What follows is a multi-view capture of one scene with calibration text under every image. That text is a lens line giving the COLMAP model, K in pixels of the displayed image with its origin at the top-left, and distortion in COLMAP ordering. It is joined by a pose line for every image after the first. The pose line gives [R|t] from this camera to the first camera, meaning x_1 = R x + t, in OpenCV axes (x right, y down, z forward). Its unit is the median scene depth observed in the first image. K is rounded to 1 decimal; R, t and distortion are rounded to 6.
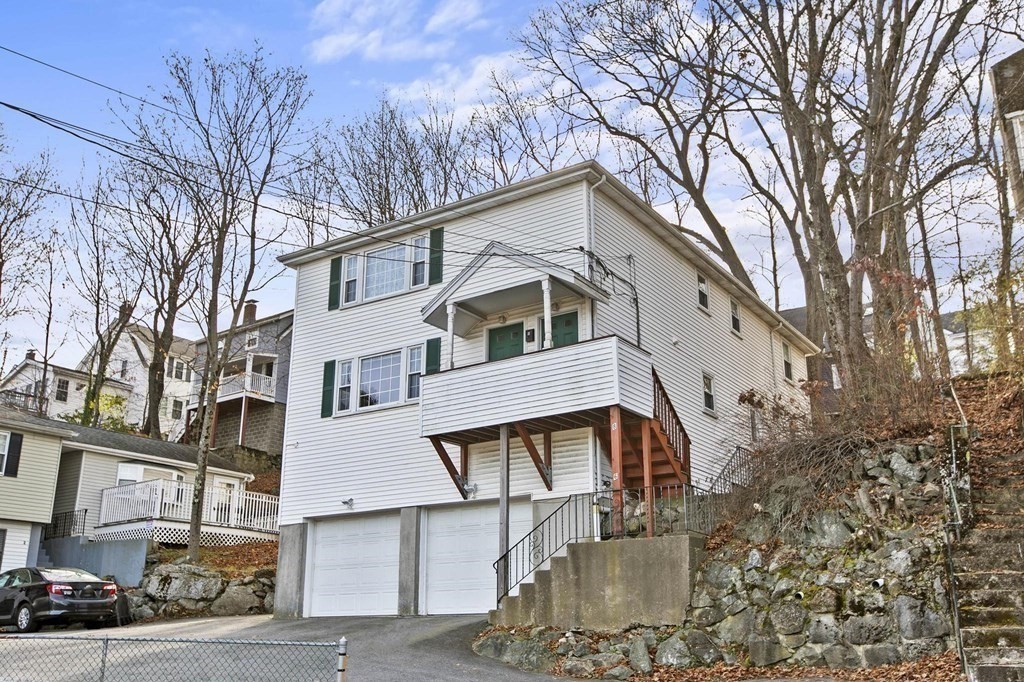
lens RADIAL K [[972.6, 0, 484.1], [0, 972.6, 341.0], [0, 0, 1]] dist [-0.001804, 0.005115]
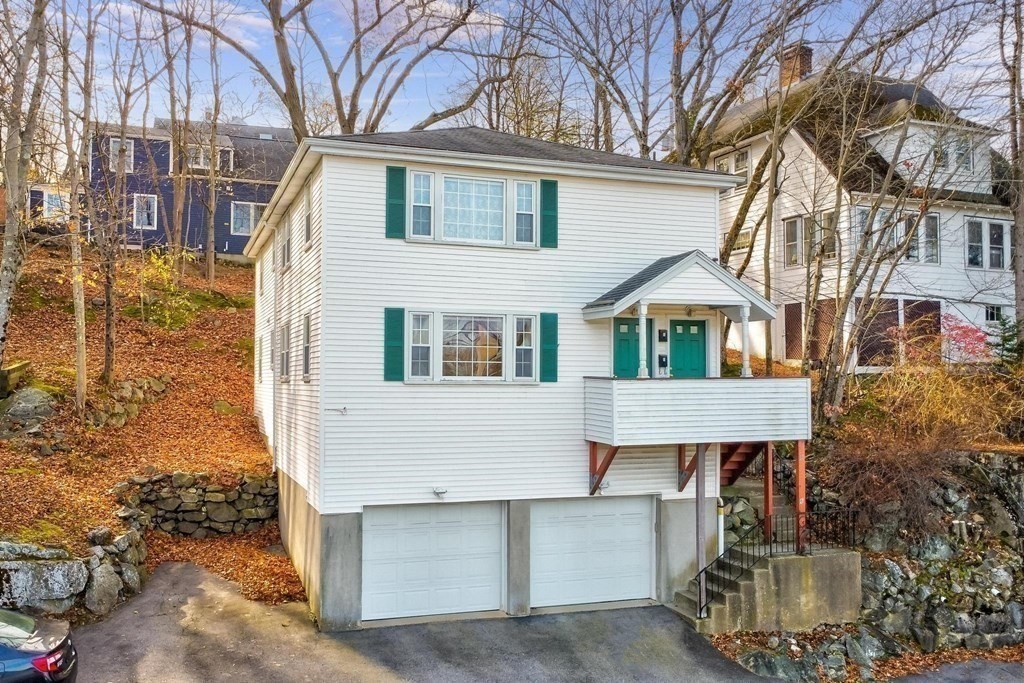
lens RADIAL K [[935.7, 0, 480.9], [0, 935.7, 342.1], [0, 0, 1]] dist [0.003132, 0.003317]
pose [[0.588781, 0.027809, 0.807814, -0.789513], [-0.251364, 0.956153, 0.150293, -0.091354], [-0.768214, -0.291545, 0.569955, 0.549933]]
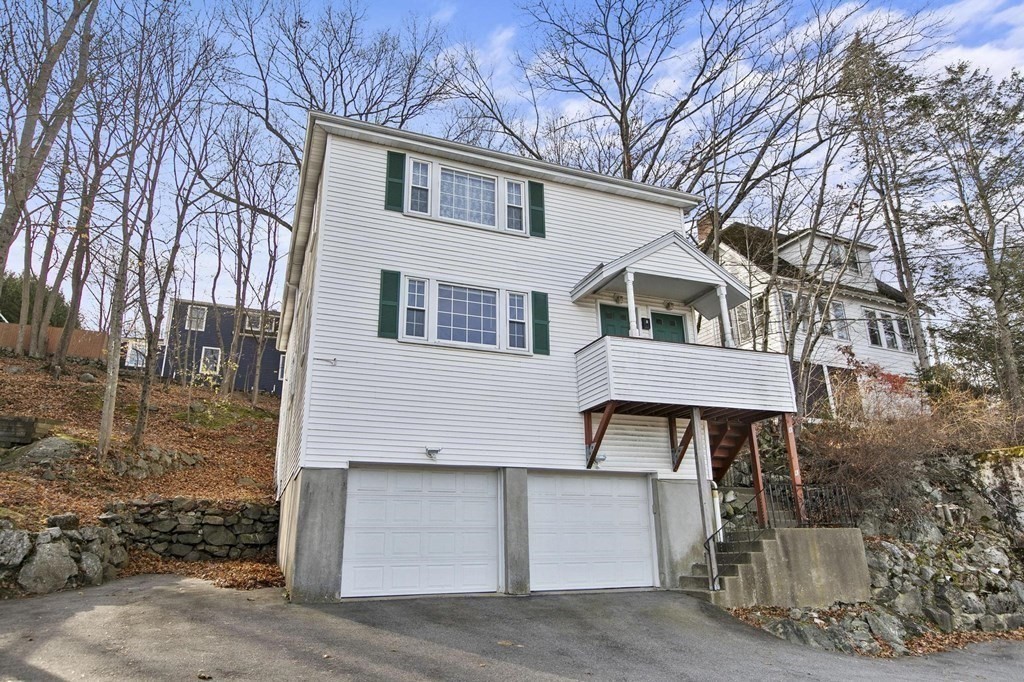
lens RADIAL K [[651.5, 0, 512.0], [0, 651.5, 341.0], [0, 0, 1]] dist [-0.000888, -0.001485]
pose [[0.546363, 0.252078, 0.798714, -0.564368], [-0.239531, 0.960831, -0.139391, 0.138681], [-0.802566, -0.115159, 0.585342, 0.646847]]
